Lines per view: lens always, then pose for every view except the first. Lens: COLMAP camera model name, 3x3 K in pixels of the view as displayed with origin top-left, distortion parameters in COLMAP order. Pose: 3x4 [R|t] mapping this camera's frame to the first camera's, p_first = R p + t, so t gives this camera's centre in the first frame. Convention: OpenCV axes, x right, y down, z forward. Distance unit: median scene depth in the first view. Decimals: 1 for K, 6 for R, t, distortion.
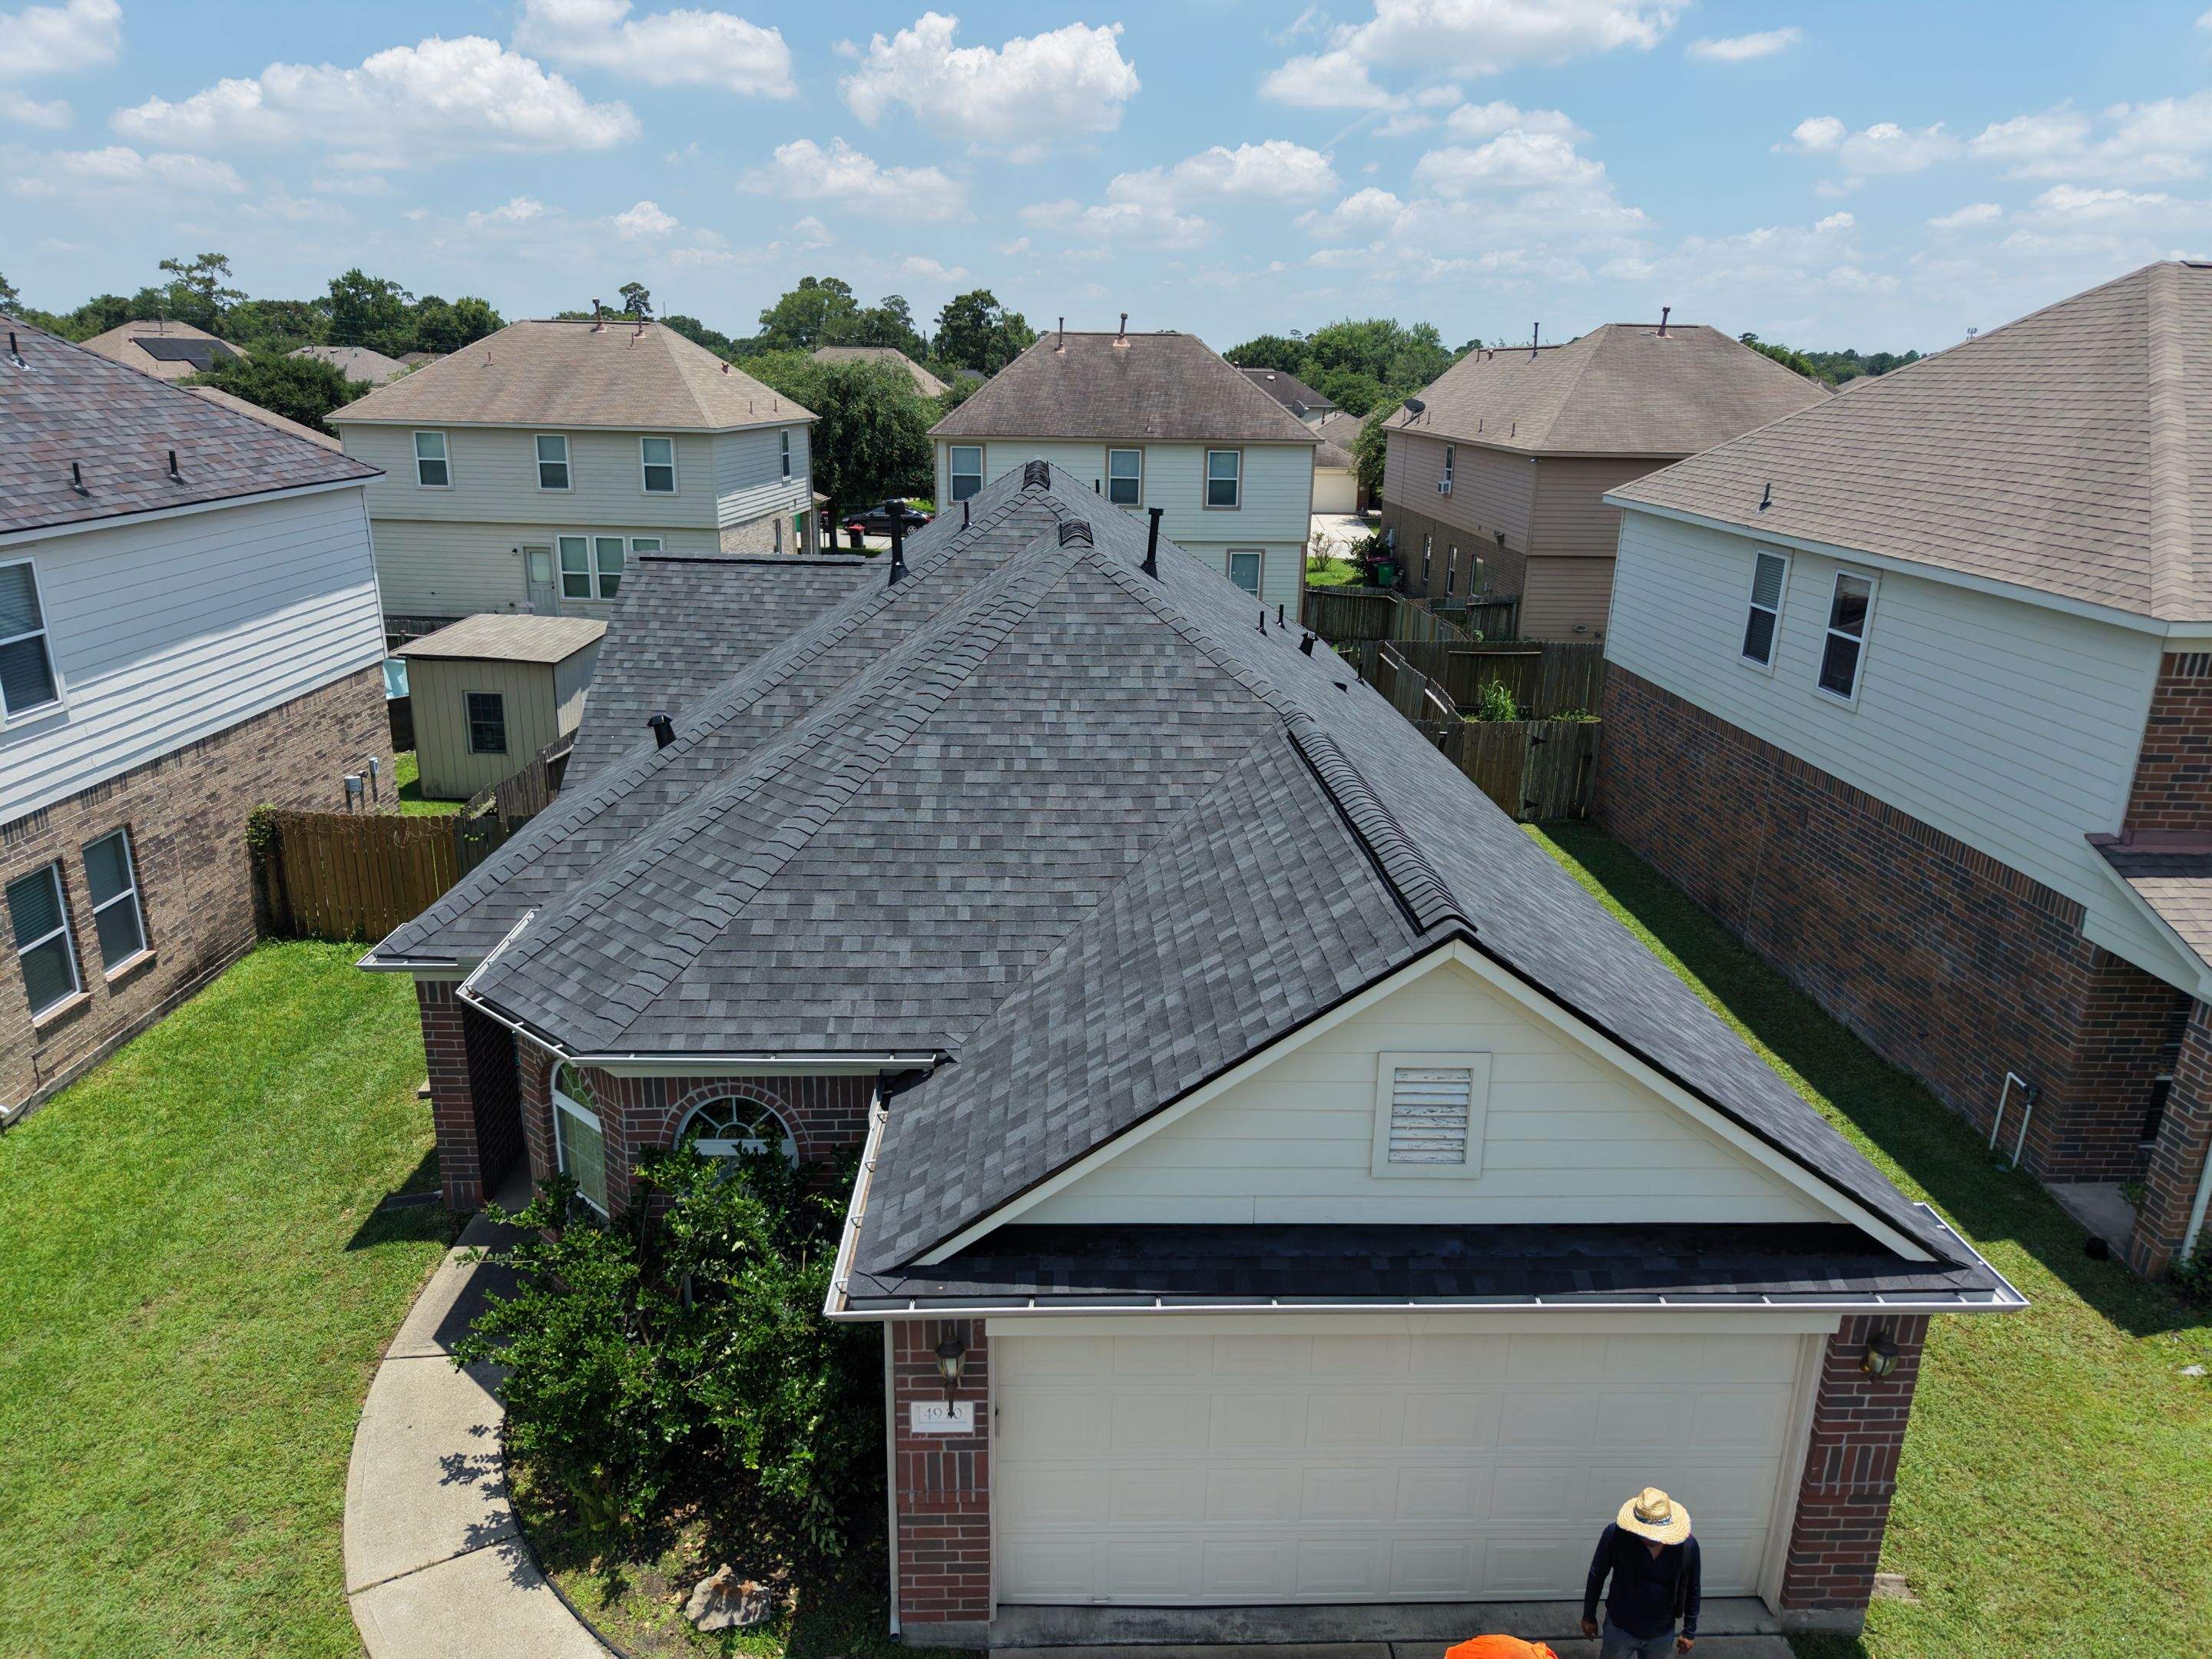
lens RADIAL K [[1484.4, 0, 1104.4], [0, 1484.4, 829.7], [0, 0, 1]] dist [0.025796, -0.024189]
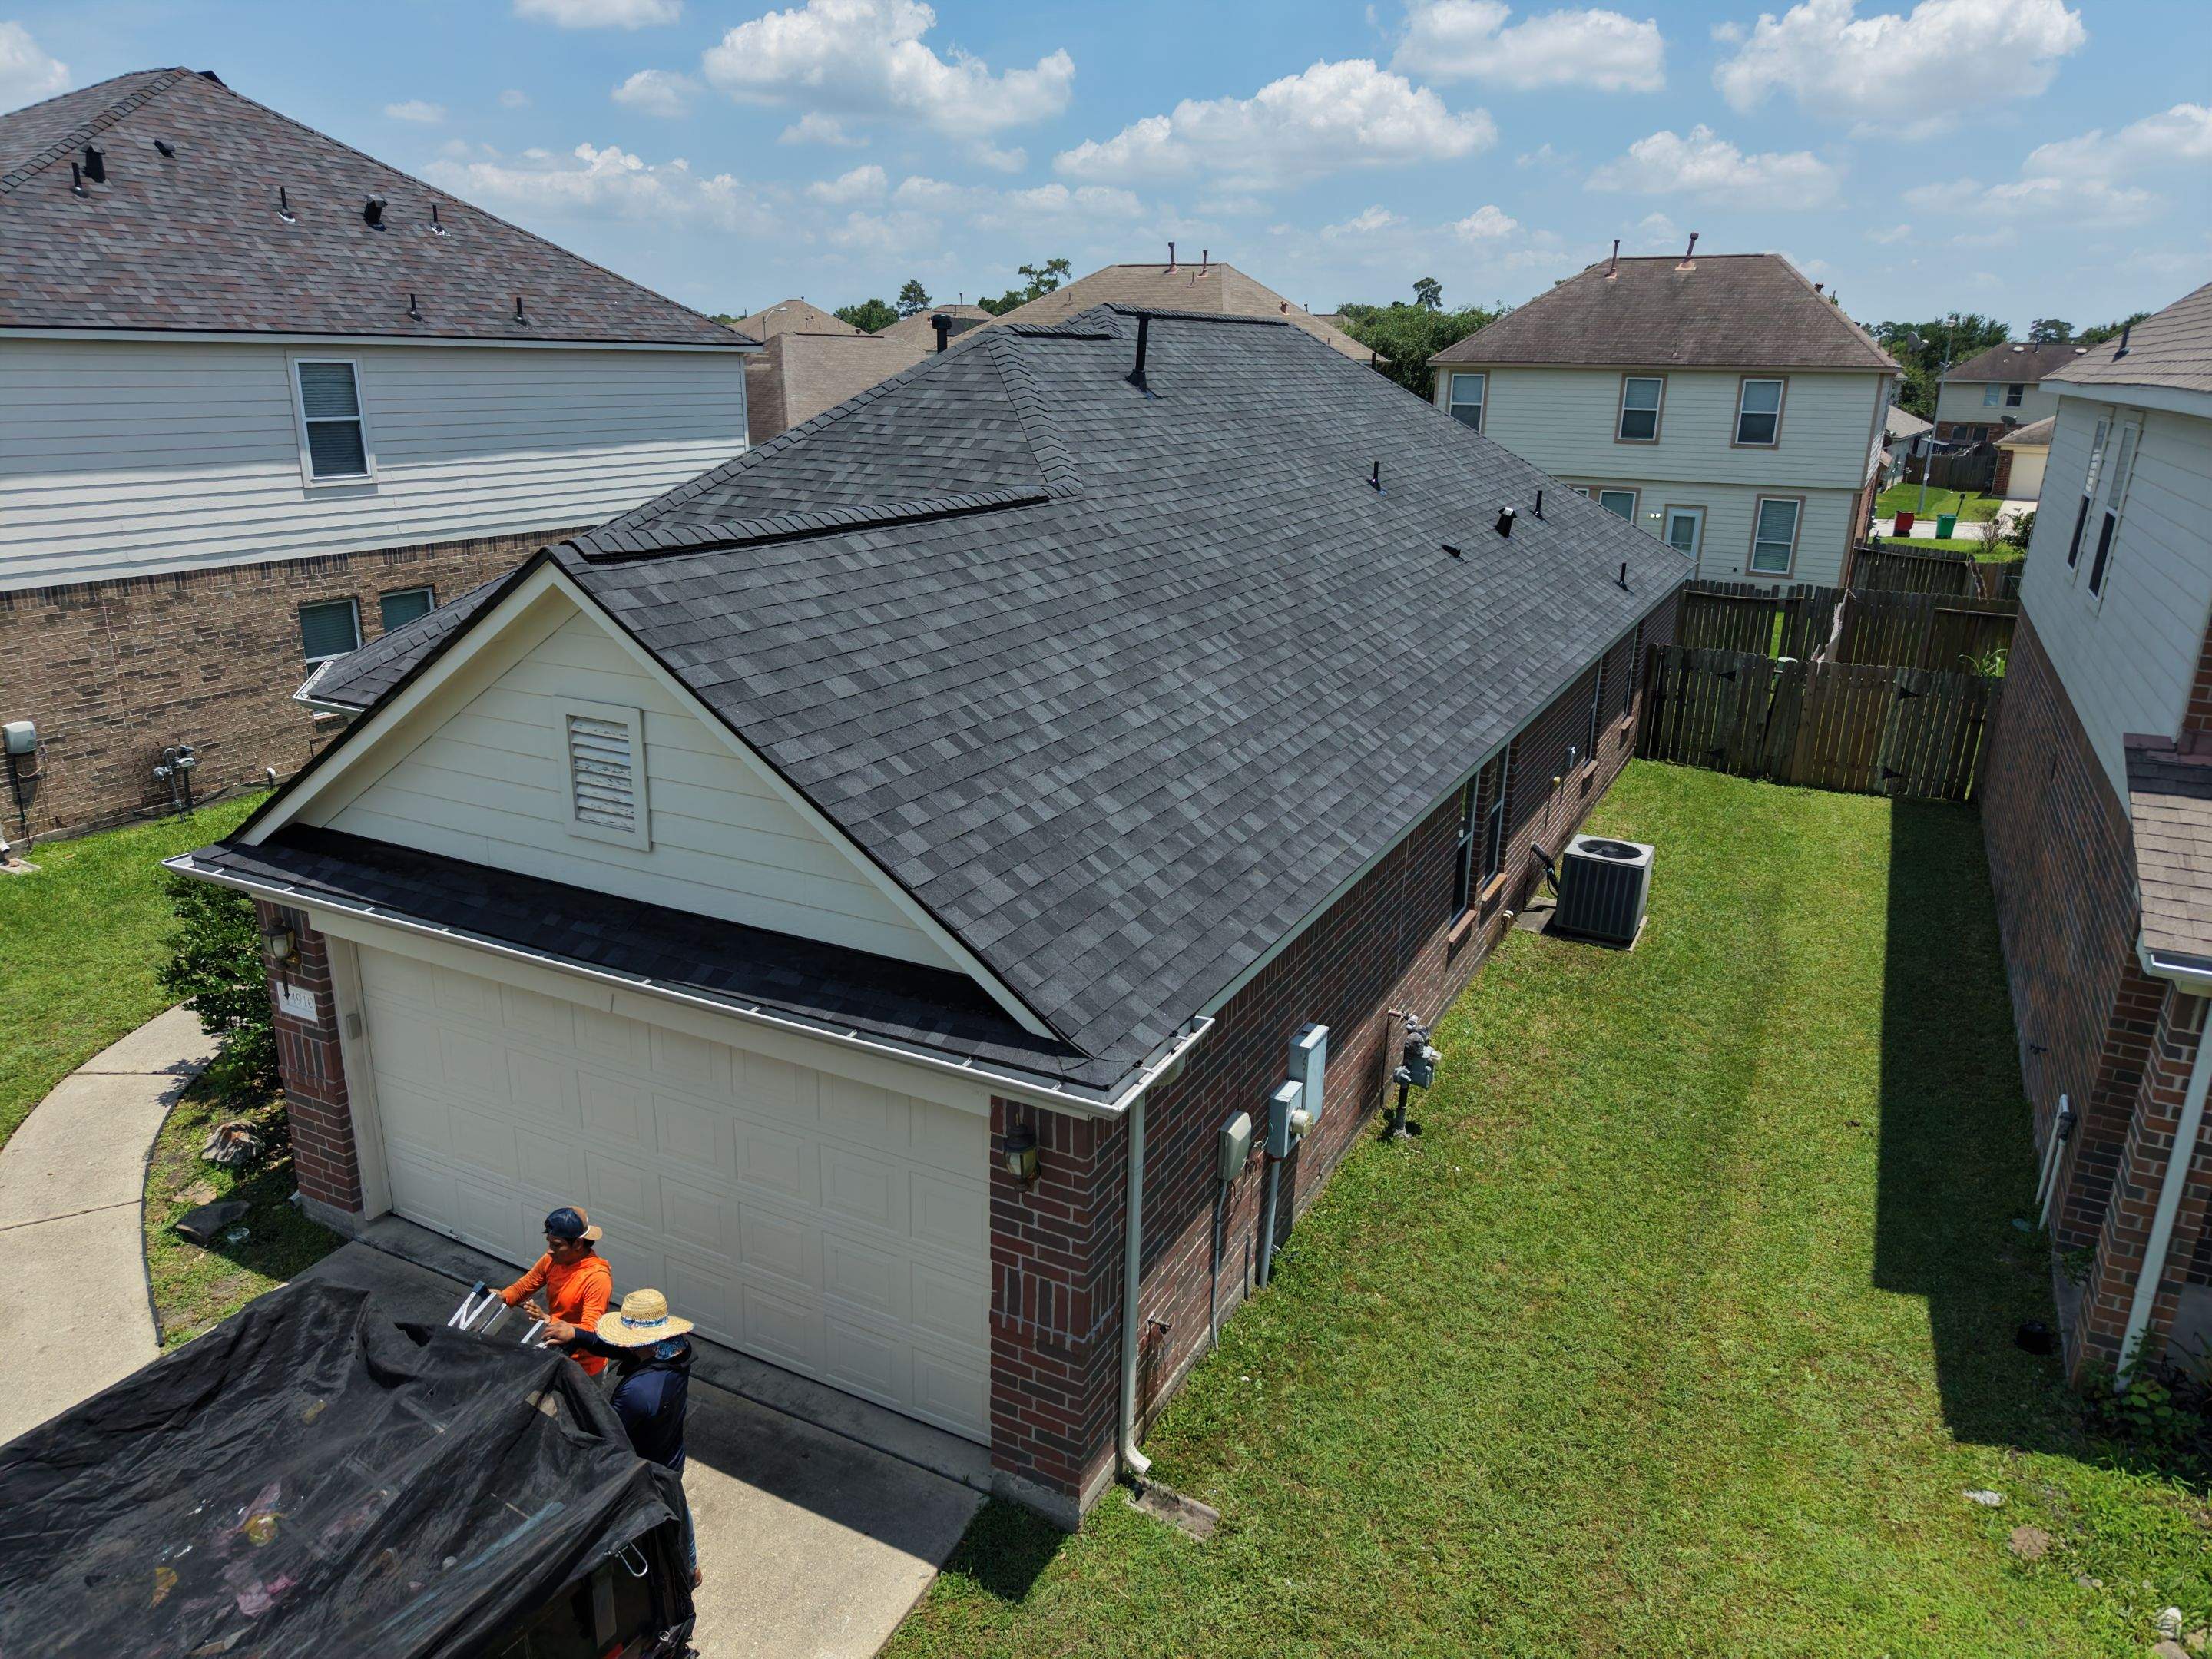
lens RADIAL K [[1484.4, 0, 1104.4], [0, 1484.4, 829.7], [0, 0, 1]] dist [0.025796, -0.024189]
pose [[0.871217, 0.146084, -0.468658, 0.610650], [-0.146877, 0.988532, 0.035095, 0.094993], [0.468410, 0.038260, 0.882682, 0.201318]]
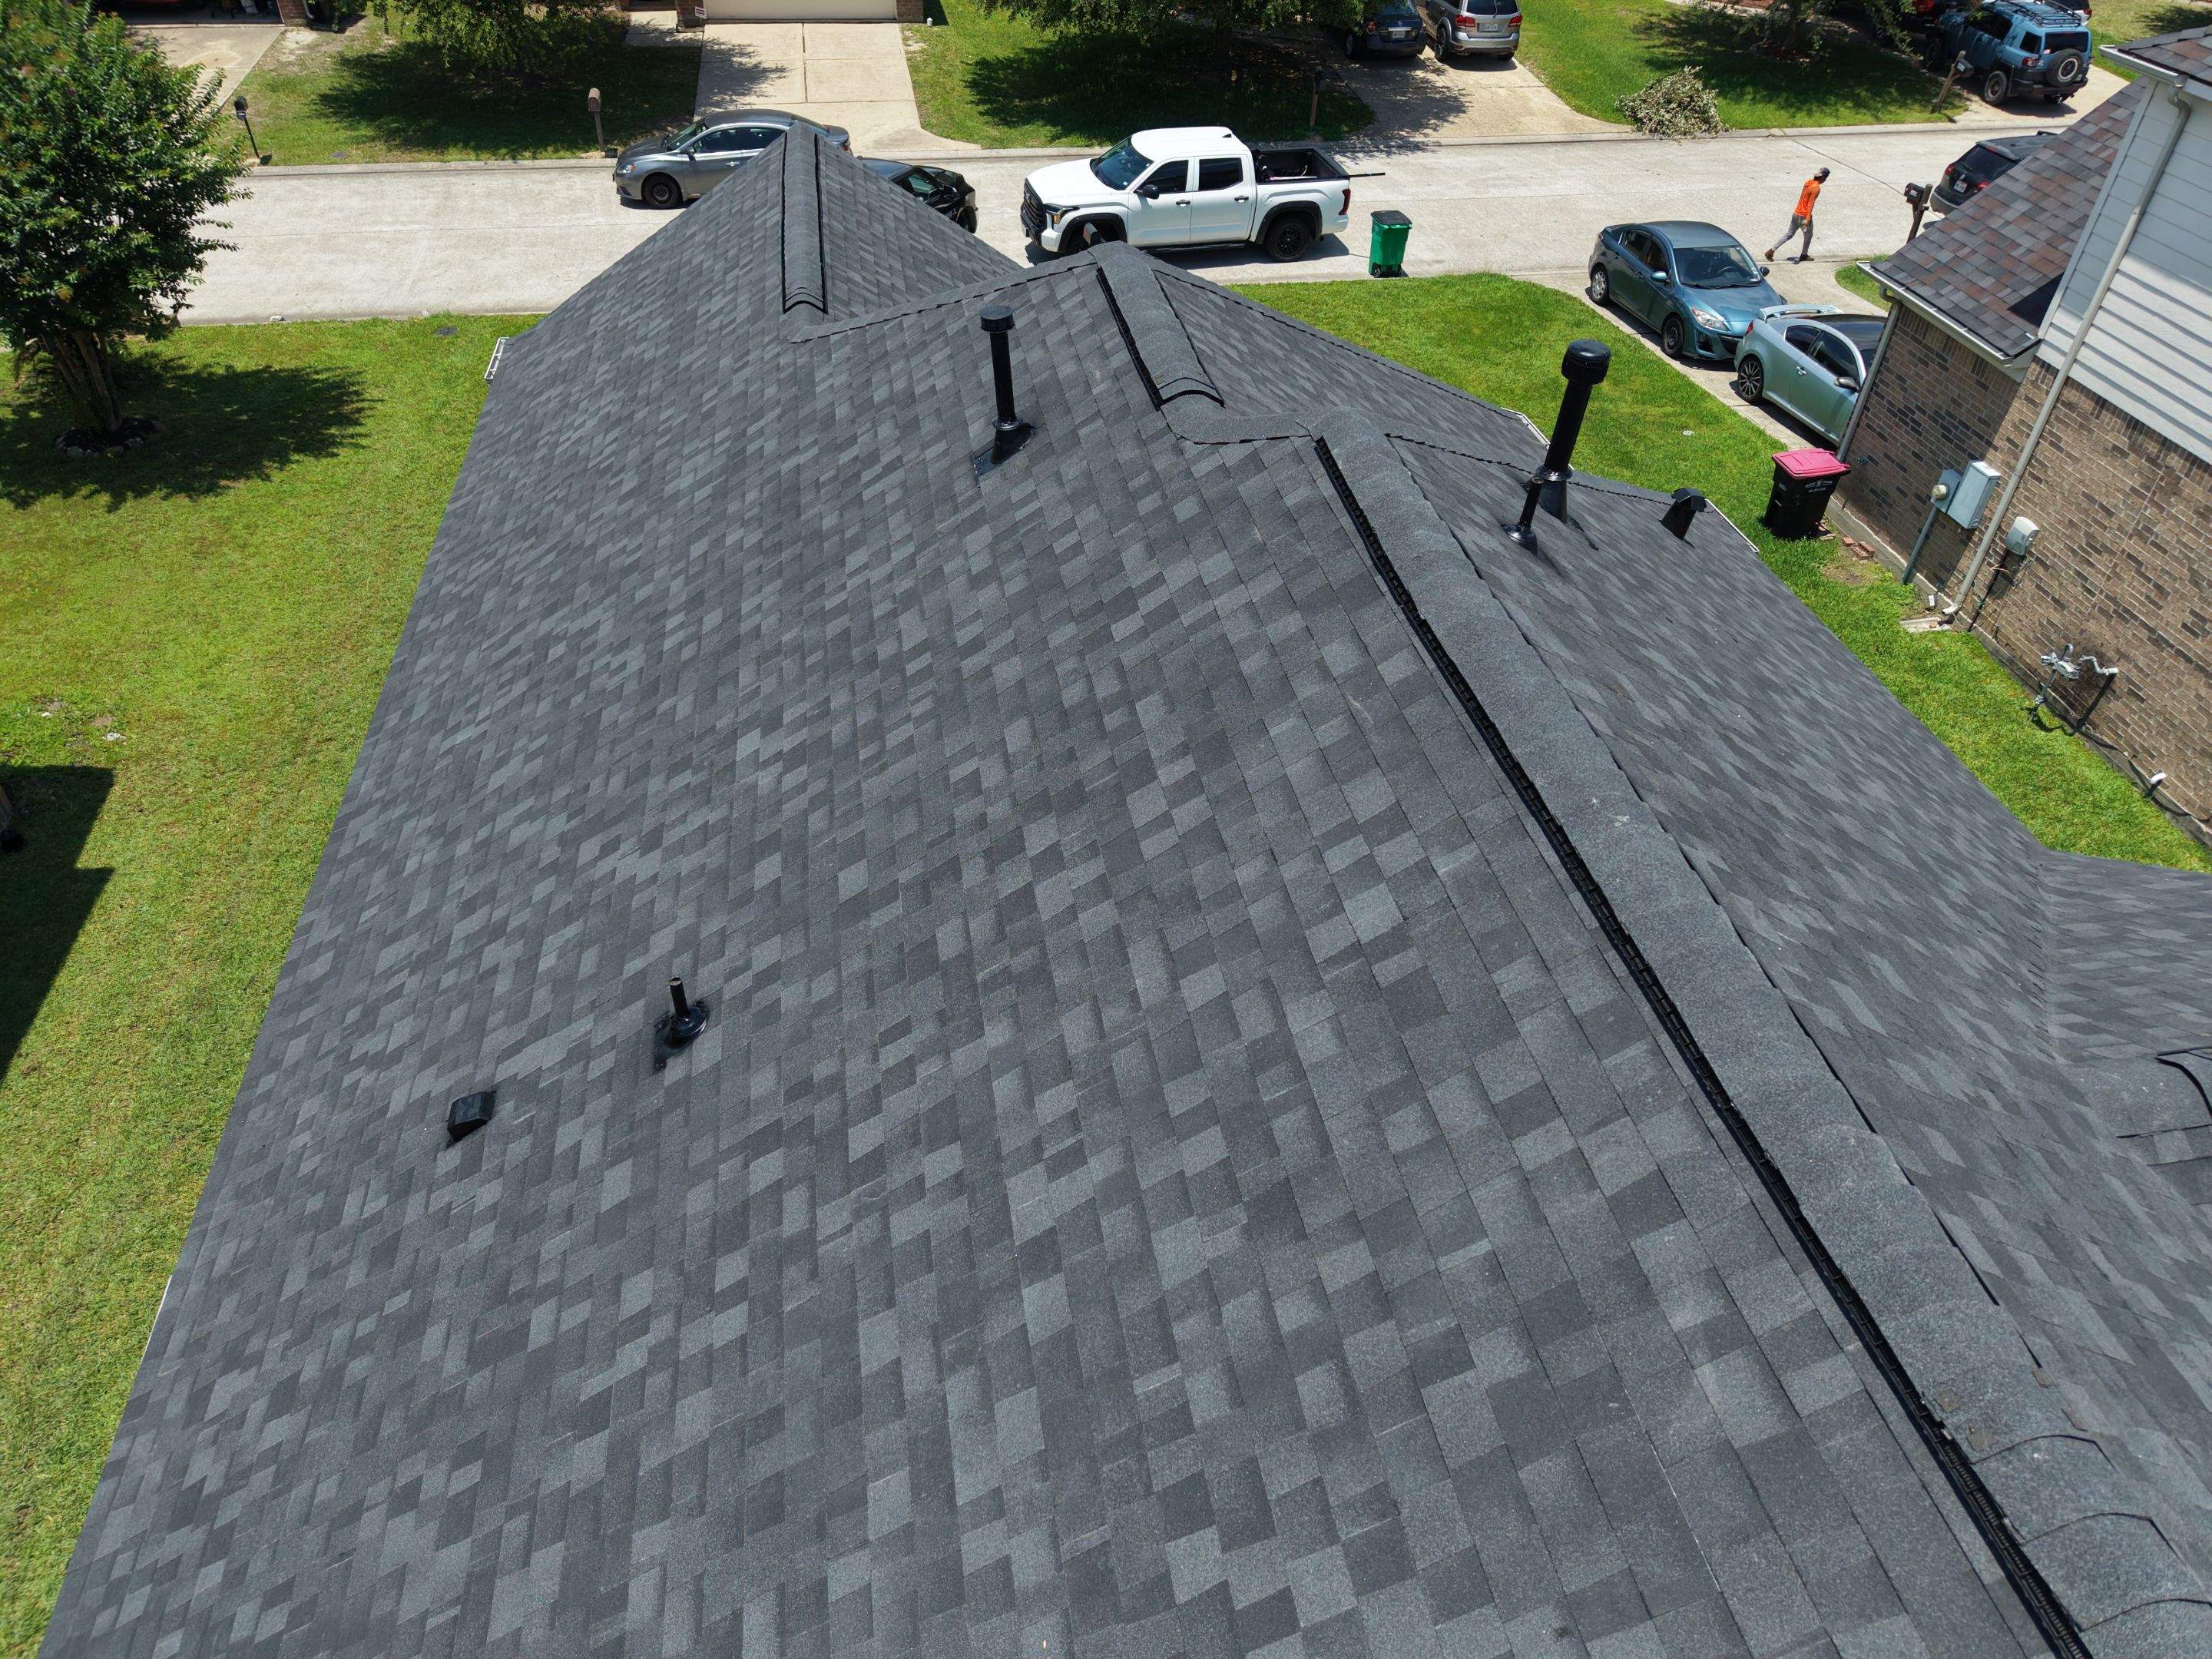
lens RADIAL K [[1484.4, 0, 1104.4], [0, 1484.4, 829.7], [0, 0, 1]] dist [0.025796, -0.024189]
pose [[-0.991059, 0.046576, -0.125035, 0.079237], [-0.079599, 0.545695, 0.834195, -0.630923], [0.107084, 0.836689, -0.537108, 1.682036]]
